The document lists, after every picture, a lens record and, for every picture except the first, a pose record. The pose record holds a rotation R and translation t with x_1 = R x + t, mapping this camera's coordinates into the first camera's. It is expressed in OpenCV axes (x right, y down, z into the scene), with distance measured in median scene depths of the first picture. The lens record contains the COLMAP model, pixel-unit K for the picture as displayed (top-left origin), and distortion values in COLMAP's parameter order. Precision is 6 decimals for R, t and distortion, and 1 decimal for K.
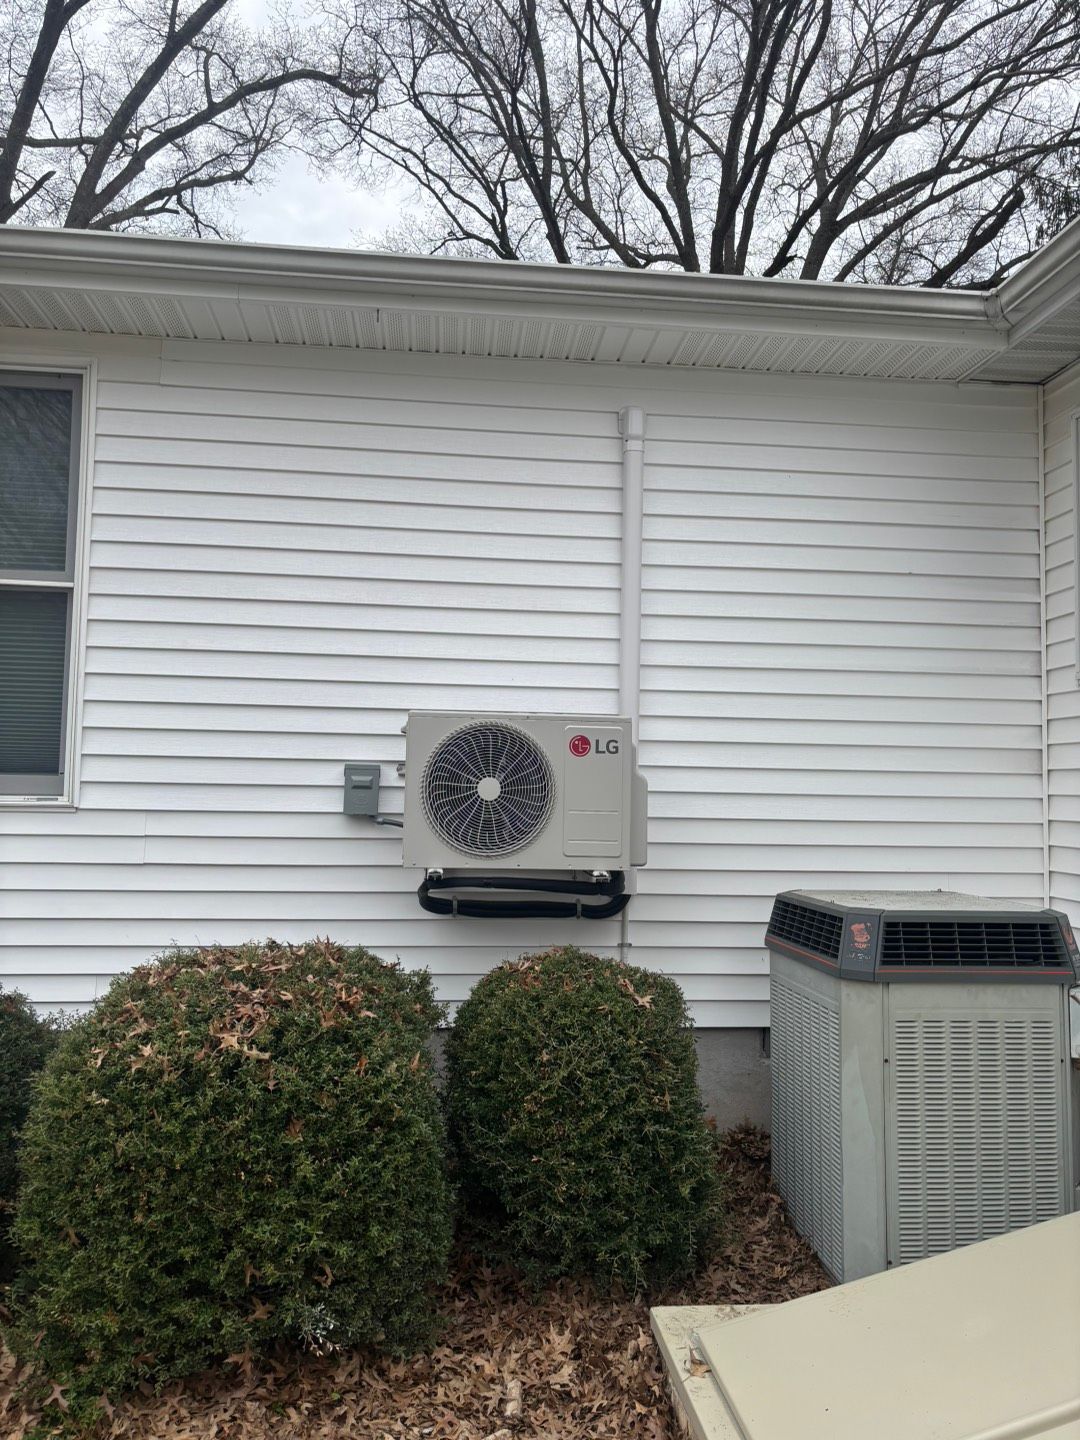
lens RADIAL K [[991.6, 0, 502.6], [0, 991.6, 724.7], [0, 0, 1]] dist [0.047888, -0.055335]
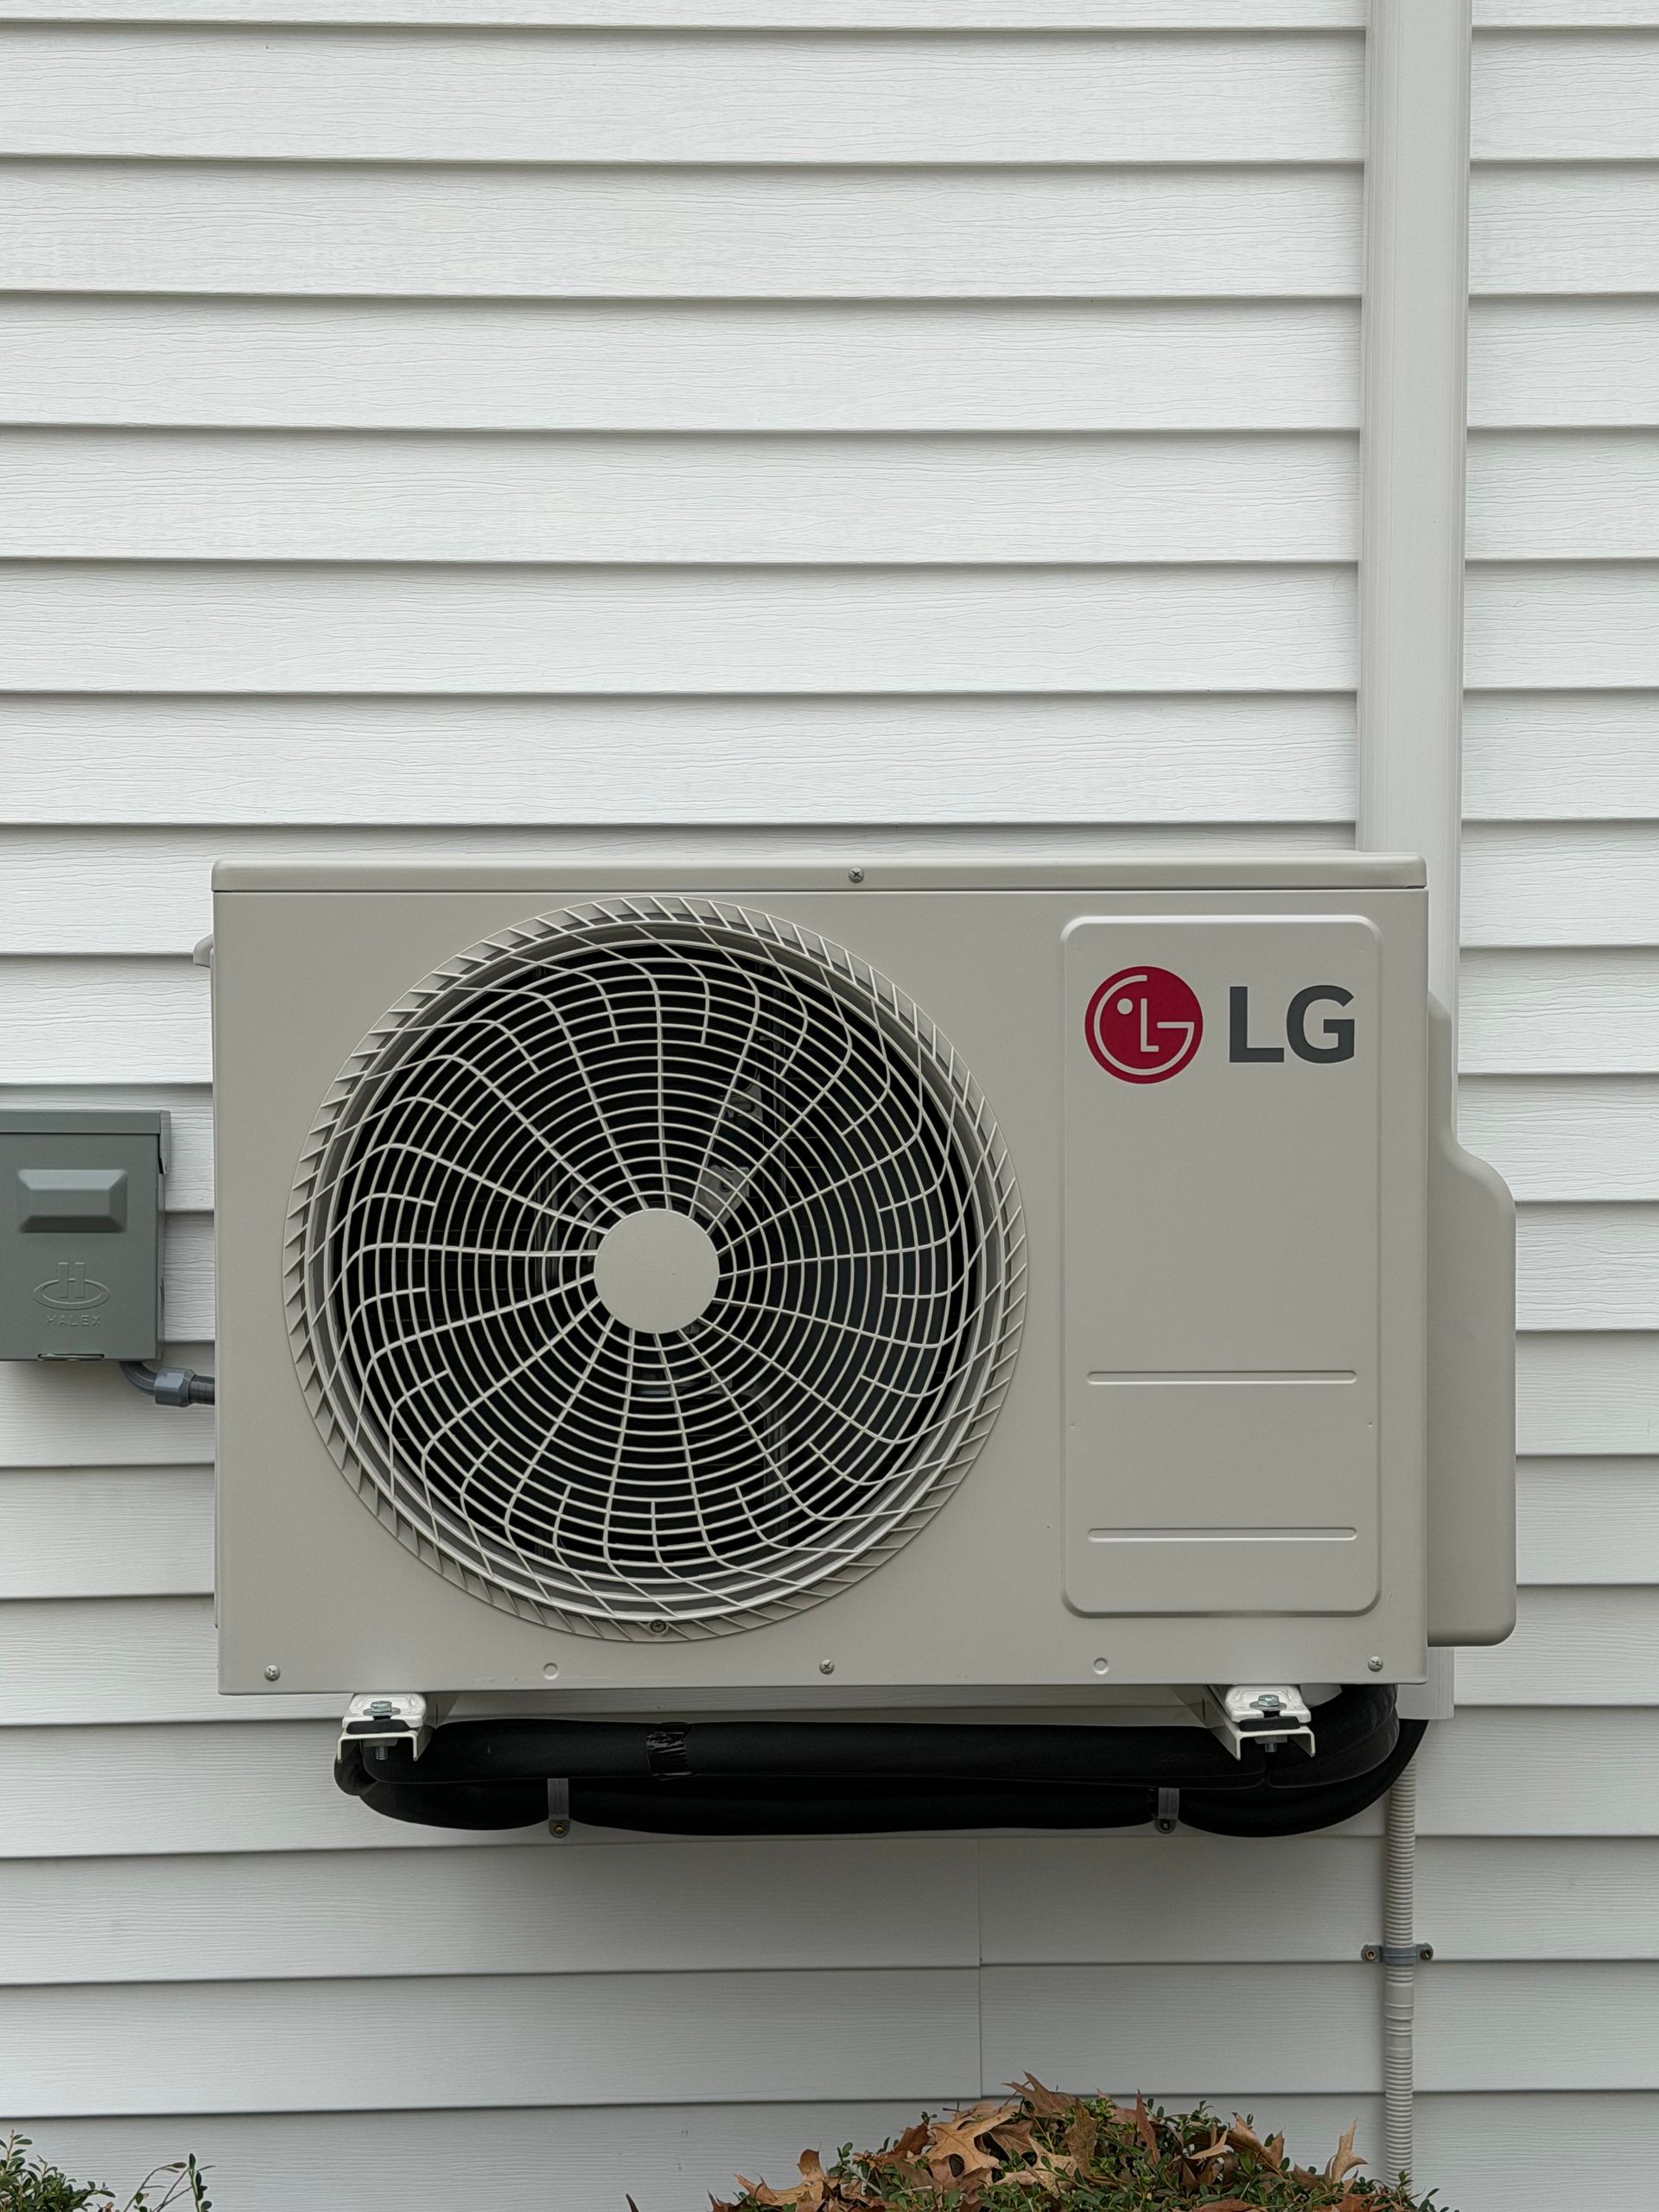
lens RADIAL K [[3426.7, 0, 725.5], [0, 3426.7, 1110.5], [0, 0, 1]] dist [0.052345, -0.063348]
pose [[0.997496, -0.022726, -0.066970, 0.039529], [0.029274, 0.994709, 0.098469, -0.025755], [0.064378, -0.100183, 0.992884, 0.334366]]
